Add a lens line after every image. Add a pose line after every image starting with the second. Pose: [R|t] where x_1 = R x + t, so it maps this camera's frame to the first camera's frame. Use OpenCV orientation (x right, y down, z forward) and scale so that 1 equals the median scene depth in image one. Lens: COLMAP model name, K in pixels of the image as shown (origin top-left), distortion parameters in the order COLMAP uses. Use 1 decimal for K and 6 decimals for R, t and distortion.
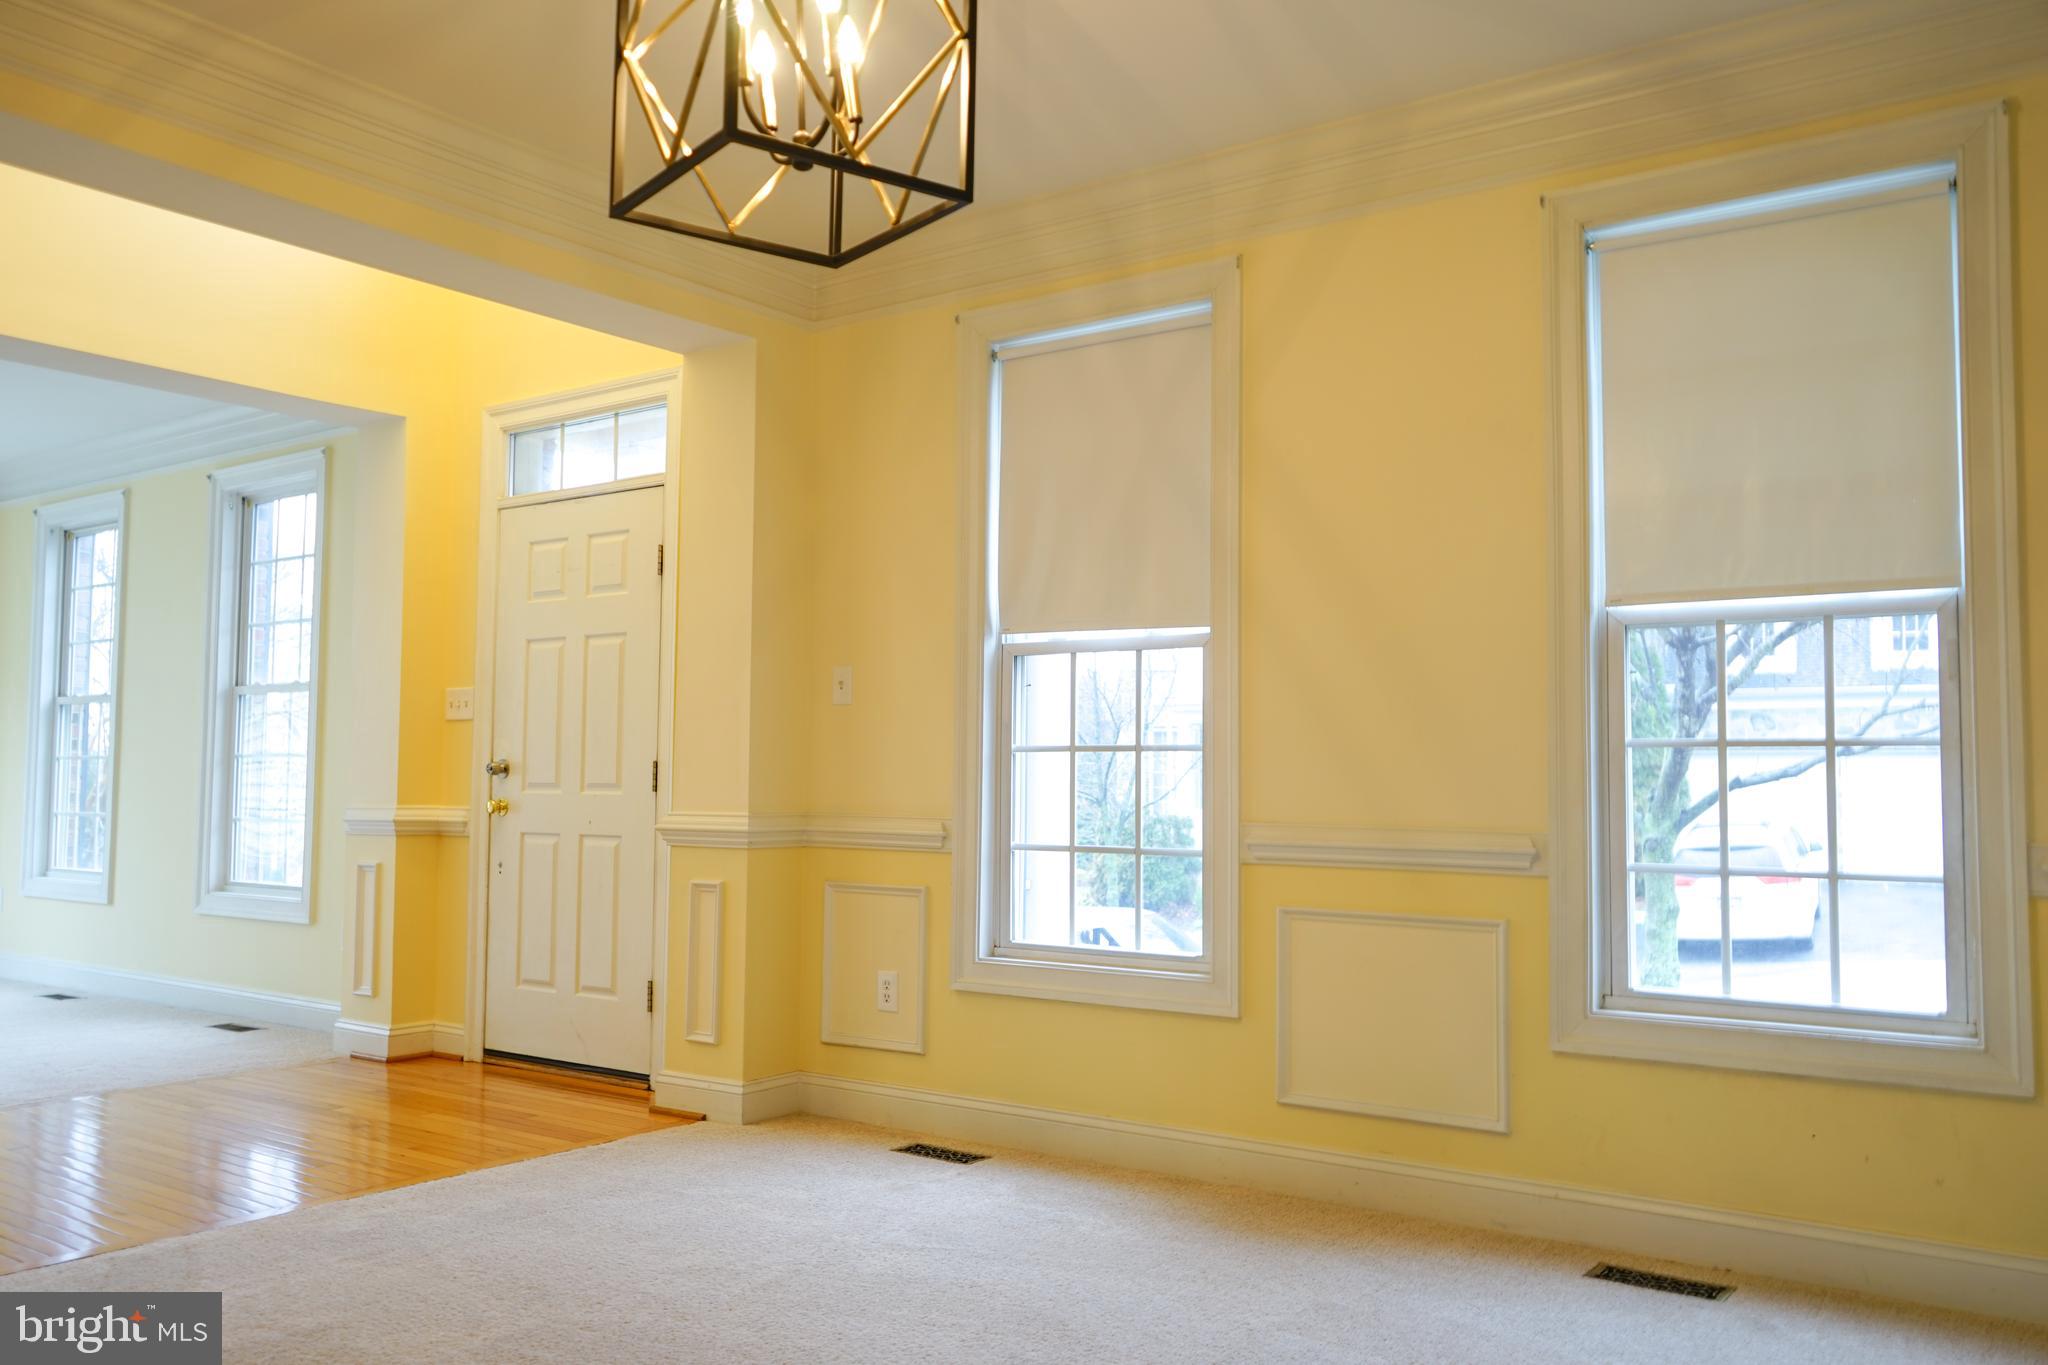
lens RADIAL K [[1622.3, 0, 1021.7], [0, 1622.3, 689.4], [0, 0, 1]] dist [-0.001667, -0.001718]
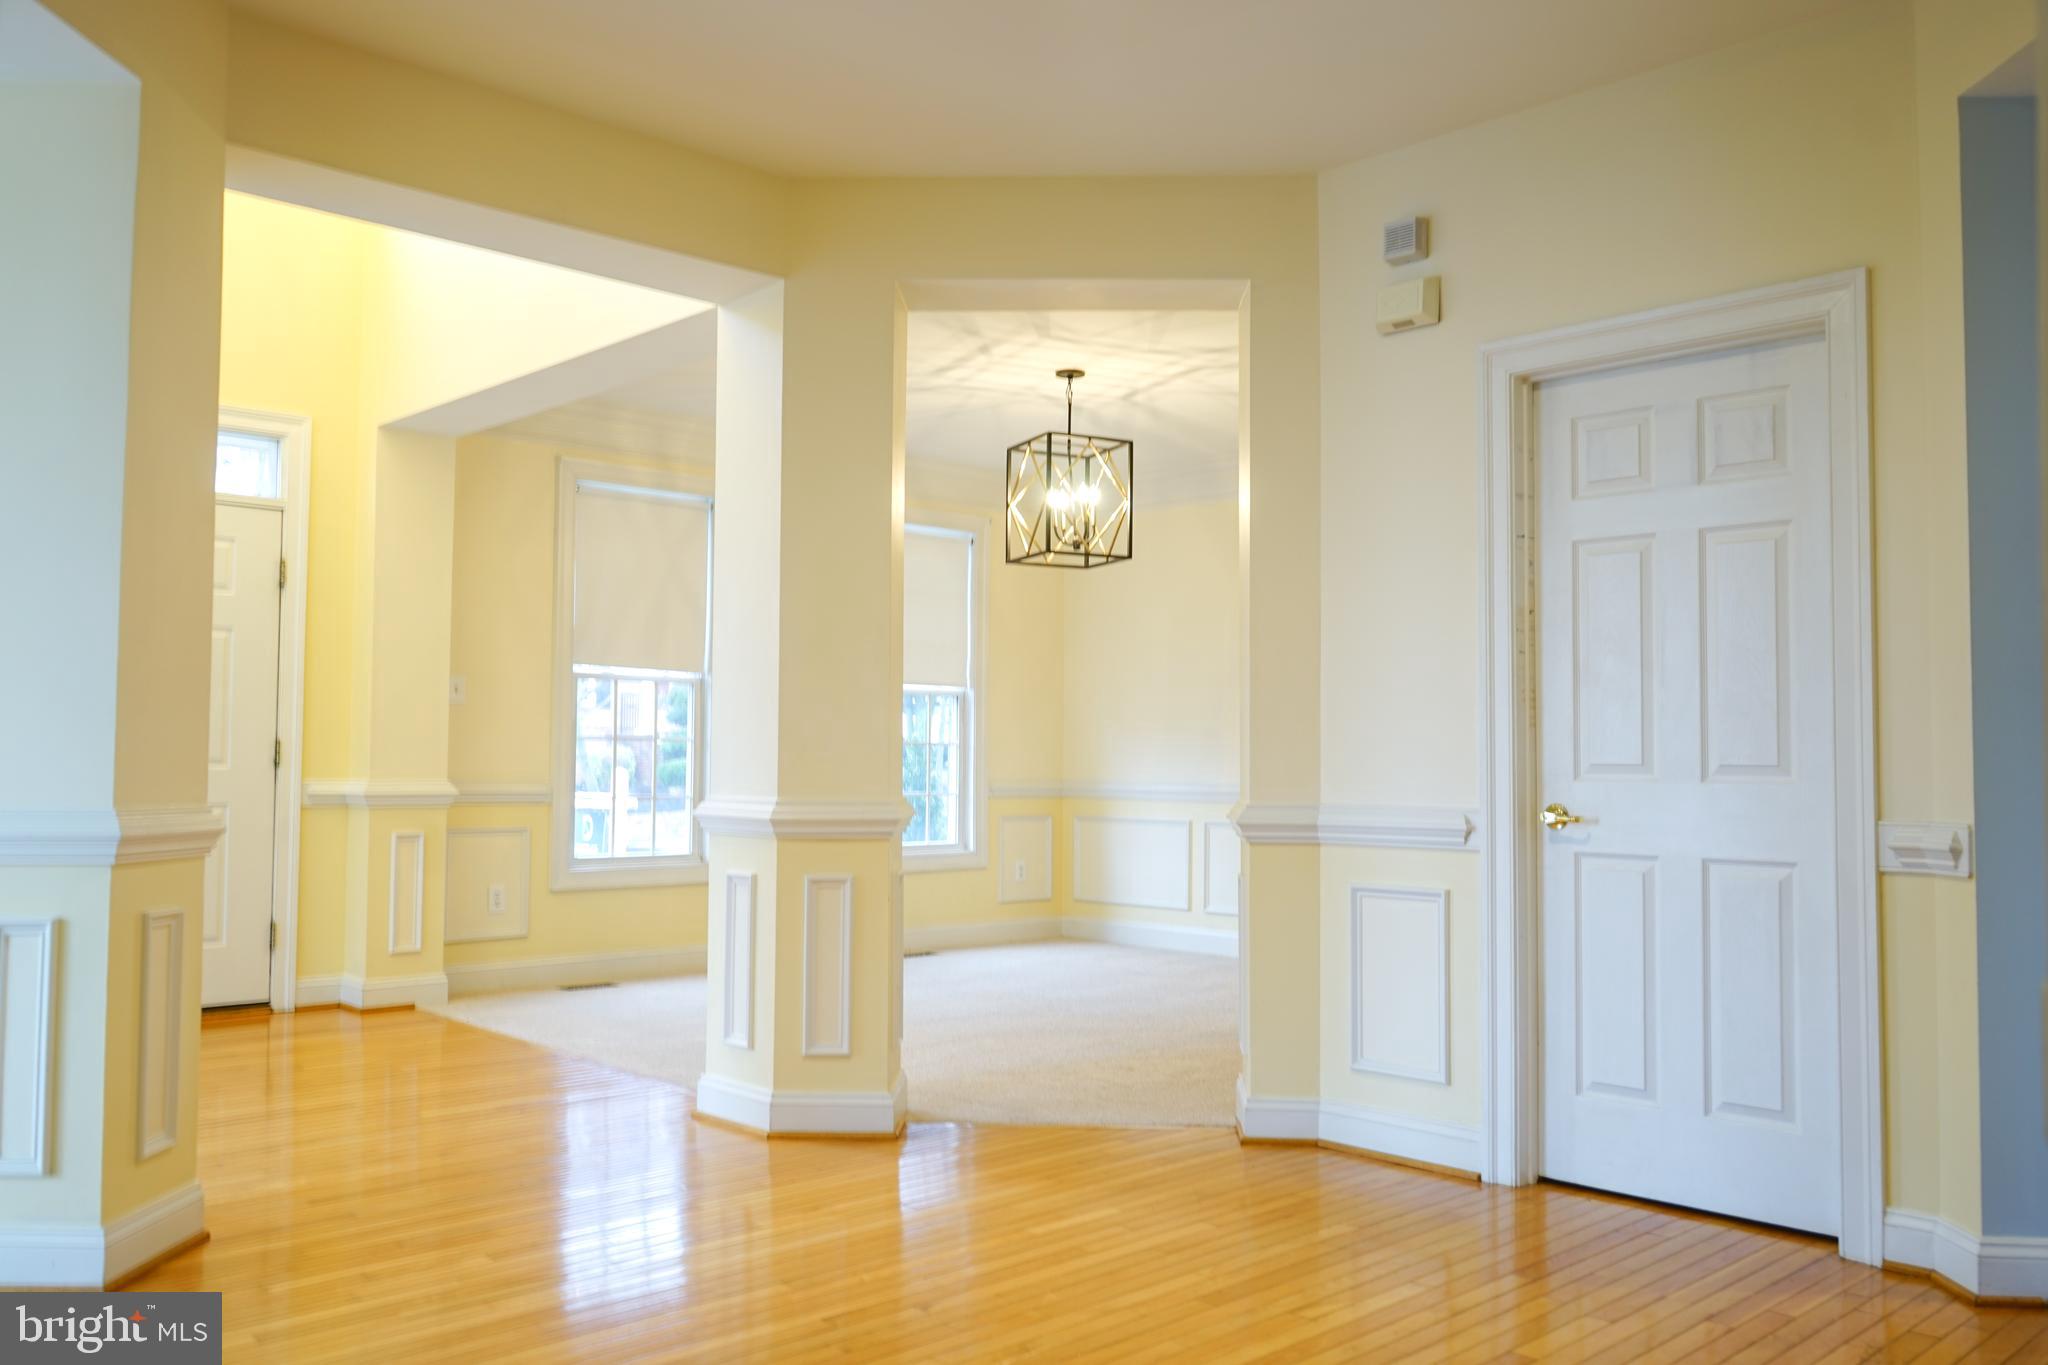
lens RADIAL K [[1624.4, 0, 1022.4], [0, 1624.4, 685.1], [0, 0, 1]] dist [-0.028820, 0.001180]
pose [[0.184298, 0.036664, 0.982186, -1.285577], [-0.064593, 0.997595, -0.025119, -0.002375], [-0.980746, -0.058813, 0.186223, 0.235104]]
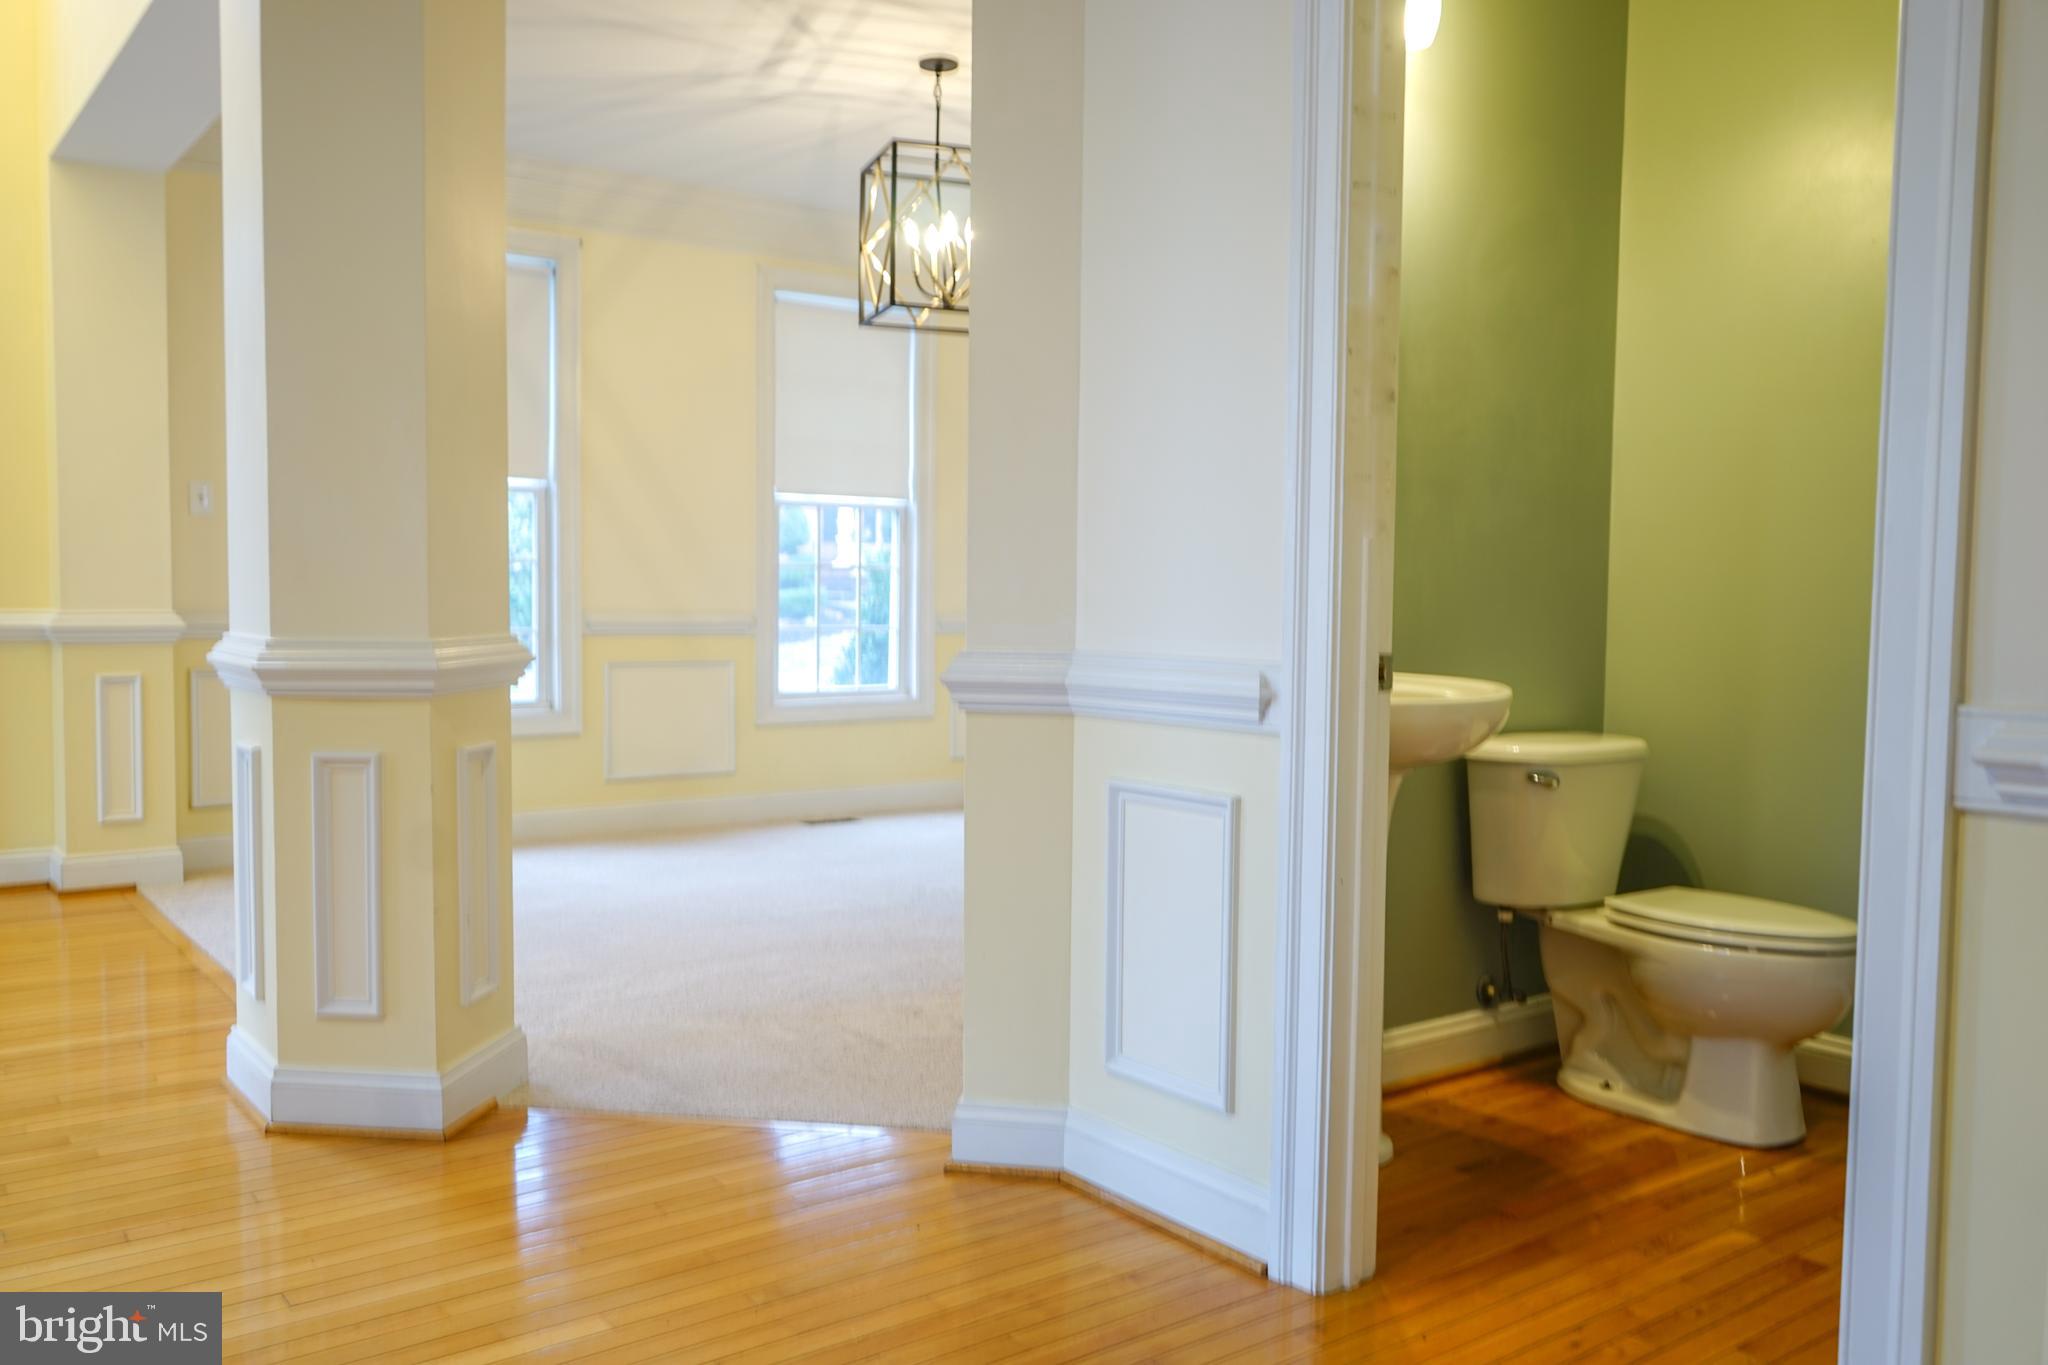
lens RADIAL K [[1629.5, 0, 1020.1], [0, 1629.5, 685.7], [0, 0, 1]] dist [-0.012683, -0.001081]
pose [[0.288031, -0.062316, 0.955592, -0.956865], [-0.064815, 0.994324, 0.084378, -0.004442], [-0.955425, -0.086240, 0.282357, 0.108266]]
